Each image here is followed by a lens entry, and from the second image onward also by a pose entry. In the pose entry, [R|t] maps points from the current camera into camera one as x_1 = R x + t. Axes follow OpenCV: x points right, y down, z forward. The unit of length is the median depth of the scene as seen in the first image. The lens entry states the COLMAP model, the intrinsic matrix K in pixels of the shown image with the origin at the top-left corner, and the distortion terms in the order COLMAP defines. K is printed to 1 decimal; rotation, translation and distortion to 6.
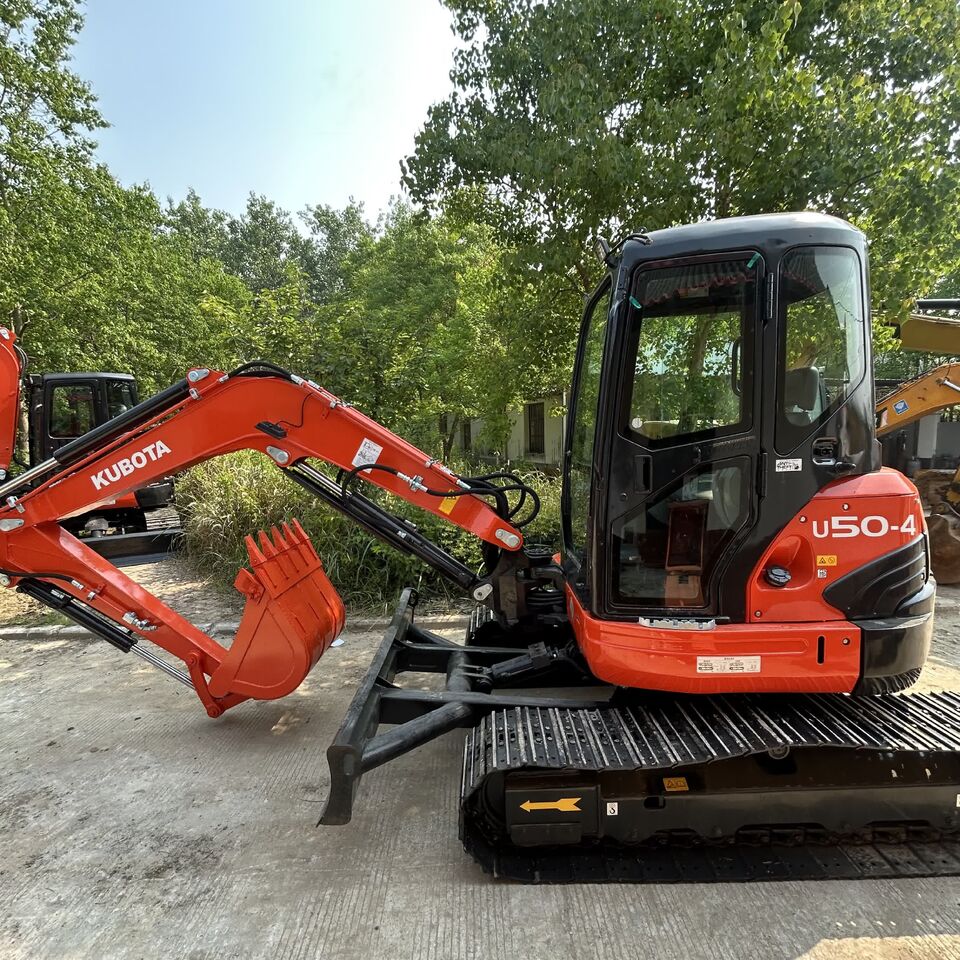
lens RADIAL K [[489.0, 0, 480.6], [0, 489.0, 503.9], [0, 0, 1]] dist [0.002553, 0.001854]
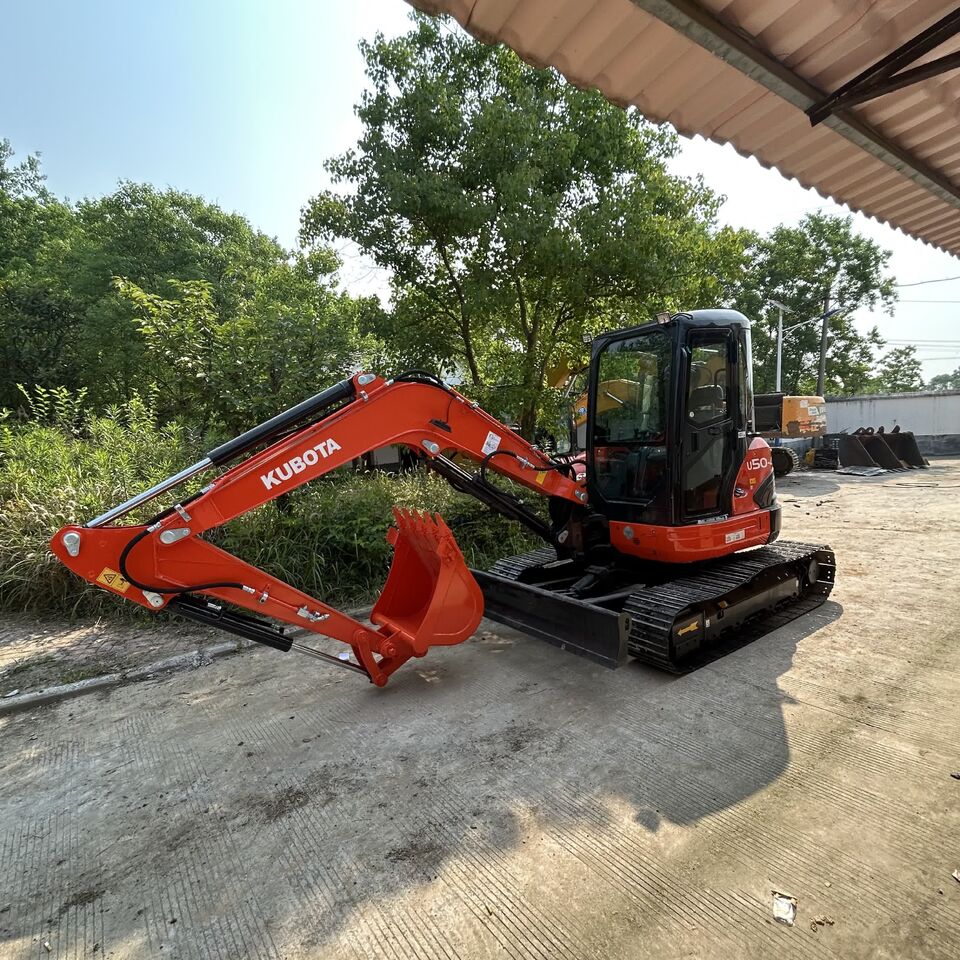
lens RADIAL K [[489.0, 0, 480.6], [0, 489.0, 503.9], [0, 0, 1]] dist [0.002553, 0.001854]
pose [[0.835609, -0.105888, 0.539023, -0.969706], [0.112267, 0.993454, 0.021118, 0.028360], [-0.537730, 0.042868, 0.842026, -0.079211]]
